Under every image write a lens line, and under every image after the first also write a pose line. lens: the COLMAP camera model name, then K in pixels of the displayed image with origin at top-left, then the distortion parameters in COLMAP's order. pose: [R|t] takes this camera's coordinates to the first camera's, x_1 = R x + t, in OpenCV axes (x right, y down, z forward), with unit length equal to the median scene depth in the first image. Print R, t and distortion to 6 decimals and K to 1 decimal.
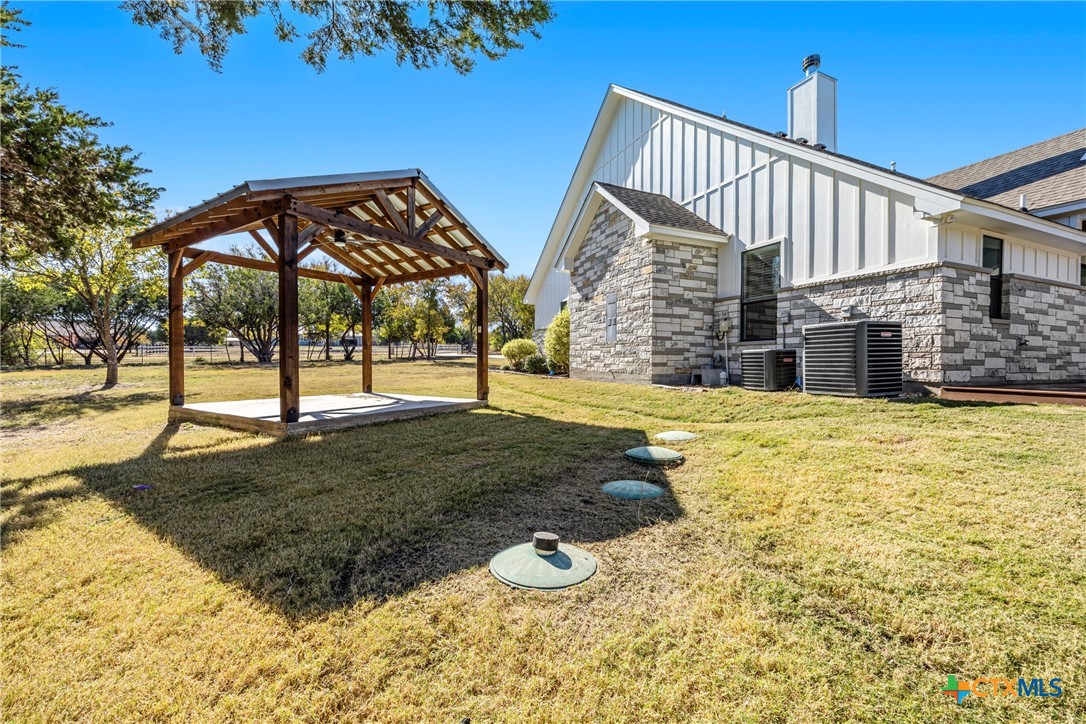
lens RADIAL K [[432.1, 0, 544.8], [0, 432.1, 365.1], [0, 0, 1]] dist [-0.007999, 0.000289]
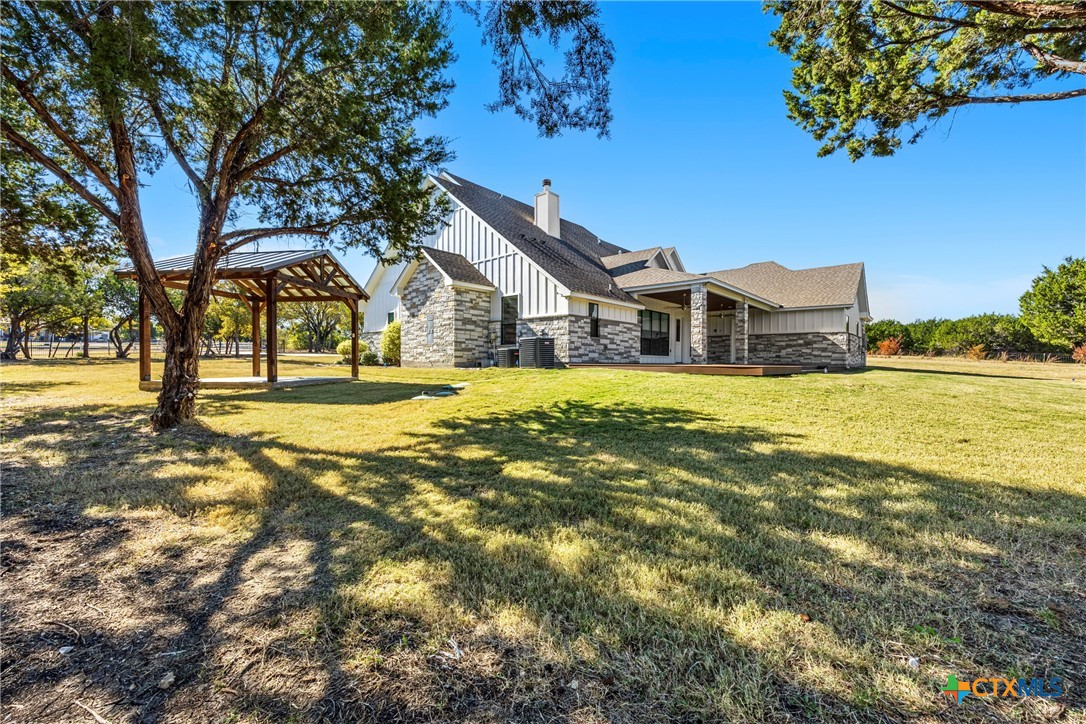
lens RADIAL K [[432.1, 0, 545.9], [0, 432.1, 365.4], [0, 0, 1]] dist [-0.007999, 0.000289]
pose [[0.904091, -0.006174, 0.427295, -0.172680], [0.006274, 0.999980, 0.001174, 0.034291], [-0.427294, 0.001619, 0.904111, -0.772597]]
